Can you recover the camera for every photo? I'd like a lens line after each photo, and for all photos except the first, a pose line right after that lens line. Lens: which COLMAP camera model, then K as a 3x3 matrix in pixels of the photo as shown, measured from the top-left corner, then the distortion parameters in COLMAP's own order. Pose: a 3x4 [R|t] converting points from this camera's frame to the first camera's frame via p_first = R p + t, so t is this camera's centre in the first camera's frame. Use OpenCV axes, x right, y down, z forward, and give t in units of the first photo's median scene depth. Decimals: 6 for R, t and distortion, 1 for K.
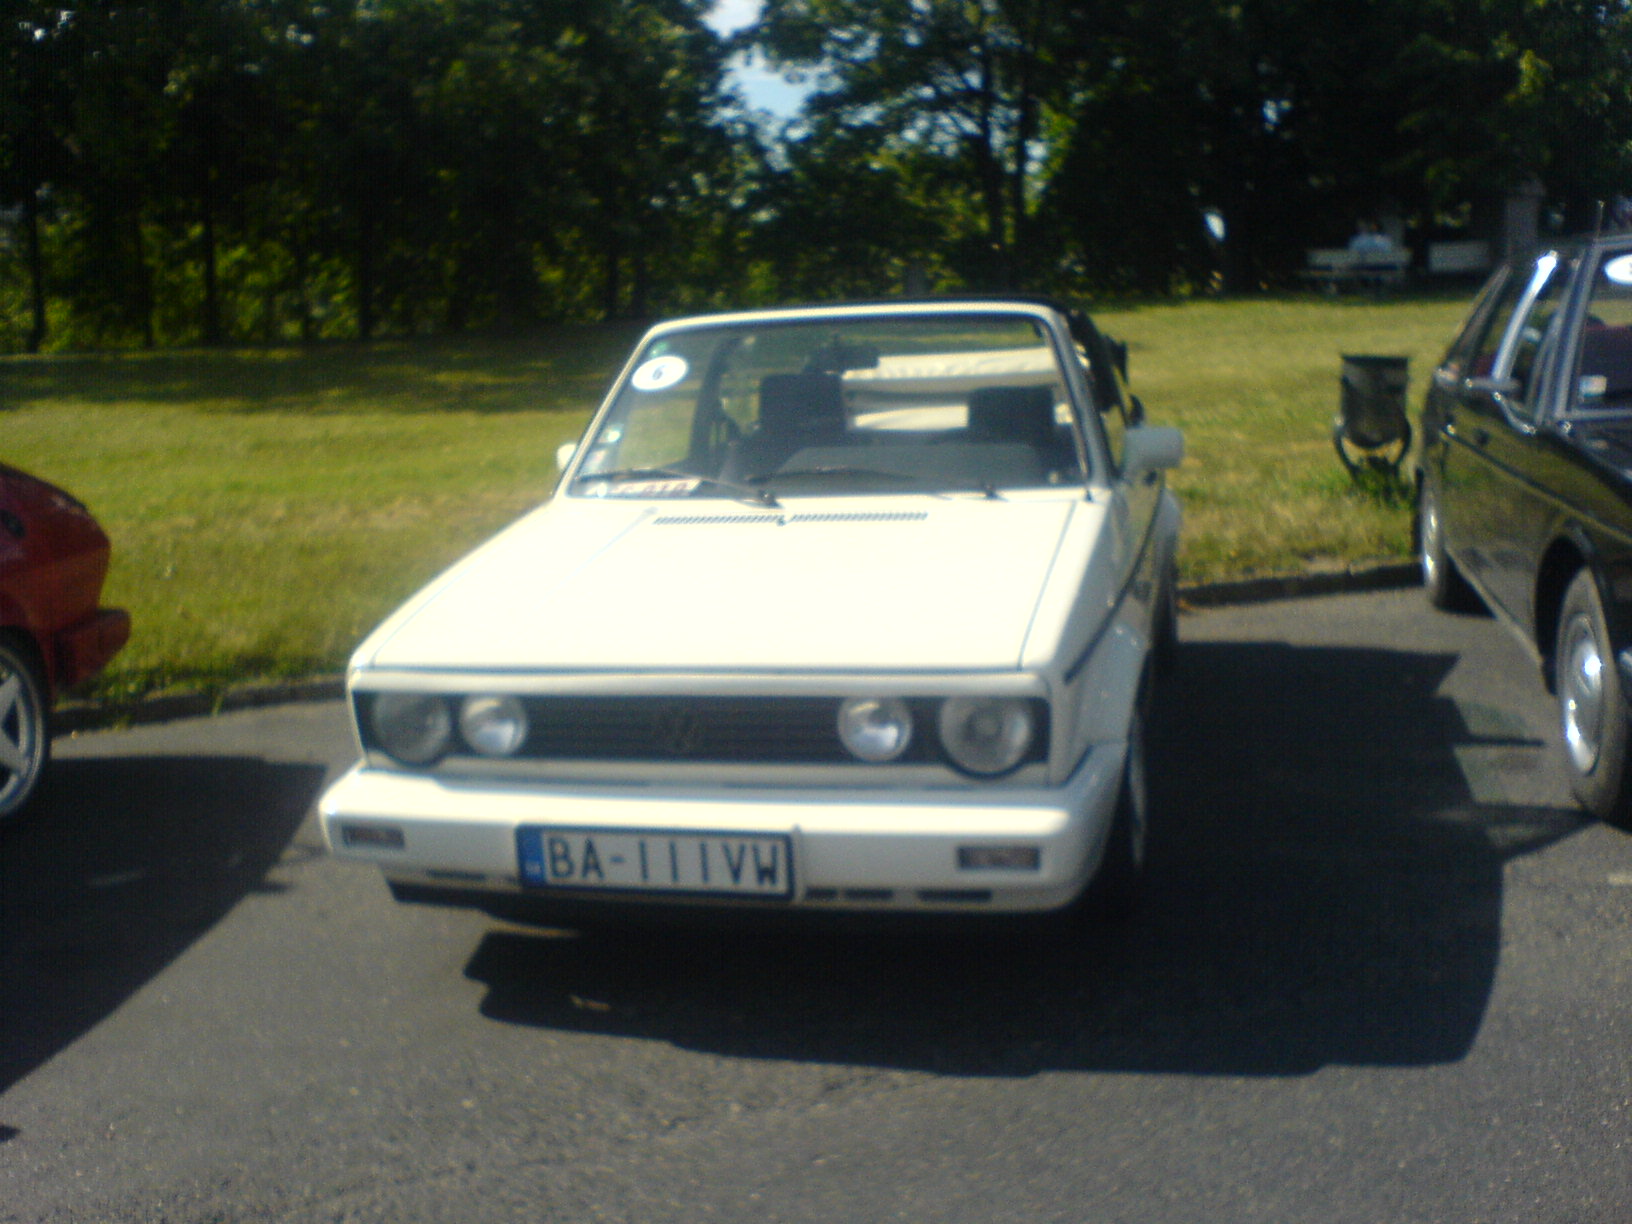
lens RADIAL K [[1708.3, 0, 816.7], [0, 1708.3, 607.7], [0, 0, 1]] dist [-0.053130, 0.000000]
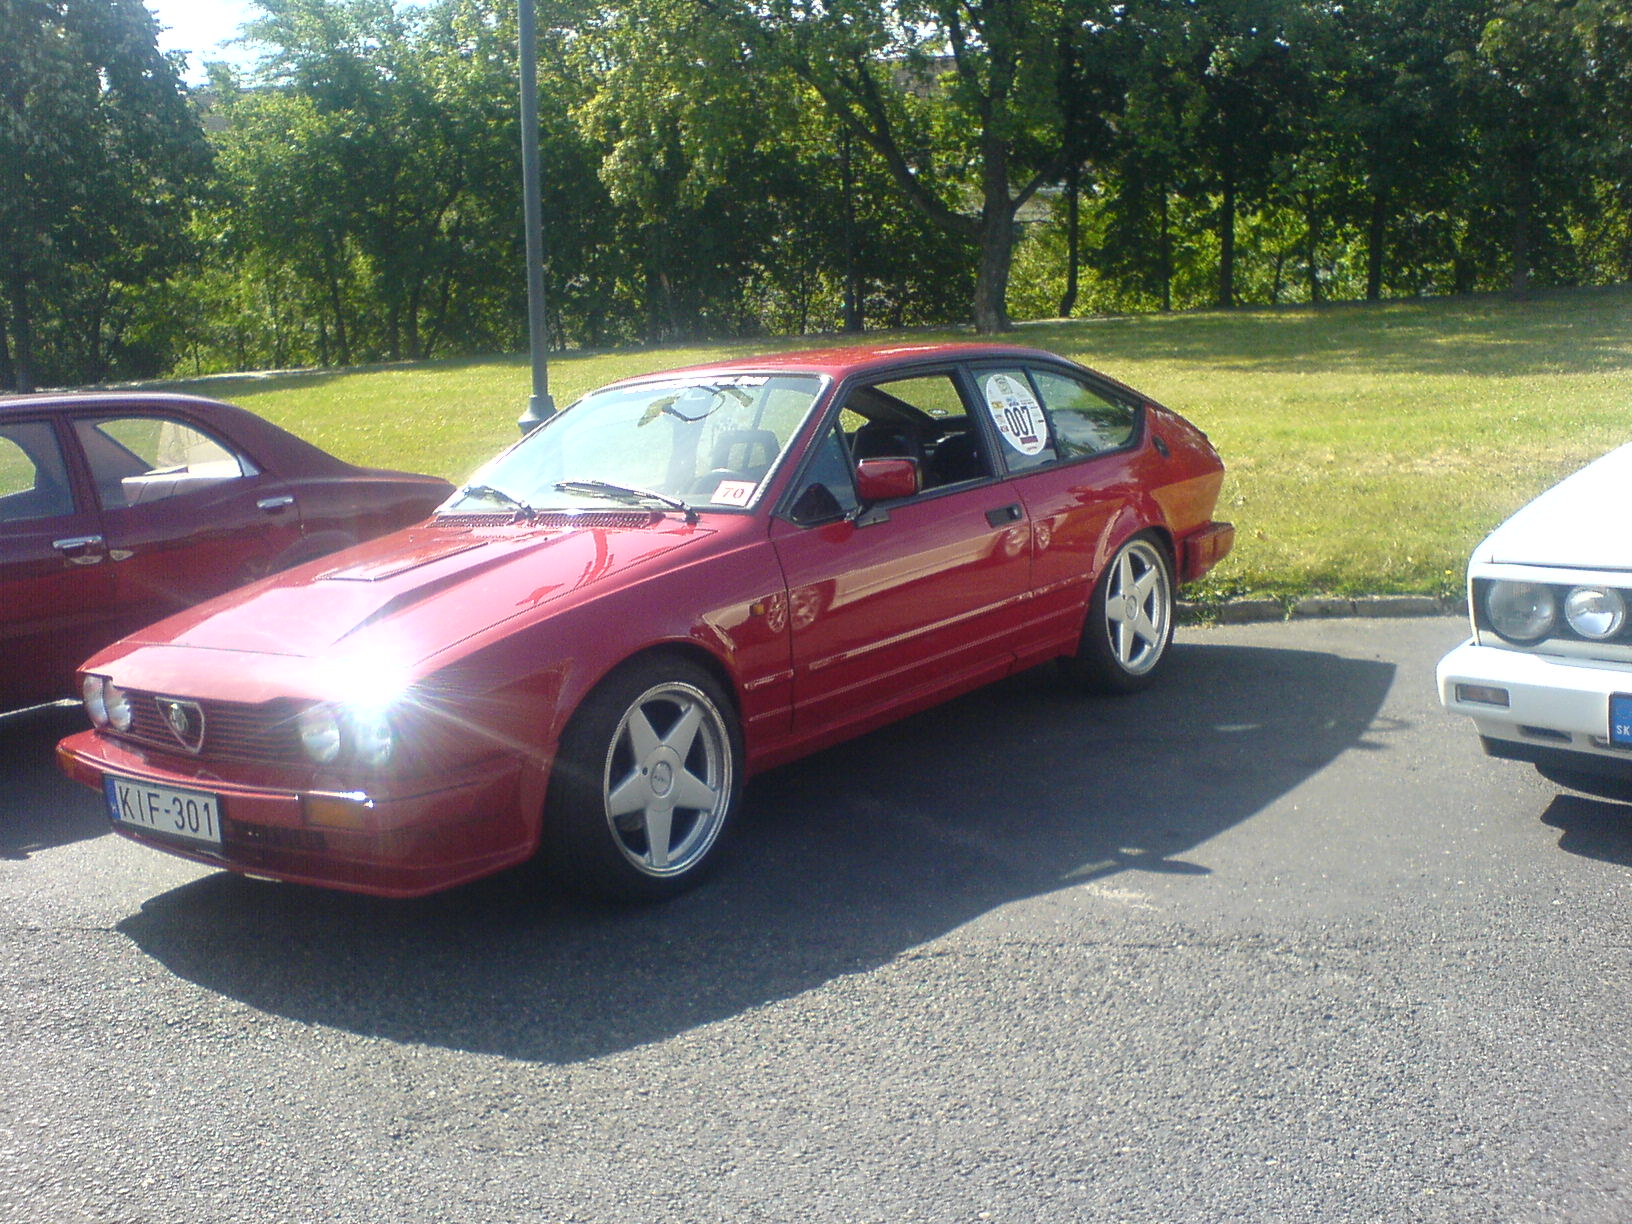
lens RADIAL K [[1708.3, 0, 827.4], [0, 1708.3, 627.5], [0, 0, 1]] dist [-0.053130, 0.000000]
pose [[0.852327, 0.082863, -0.516403, -0.009931], [-0.066286, 0.996522, 0.050498, 0.016863], [0.518791, -0.008810, 0.854856, -0.098131]]
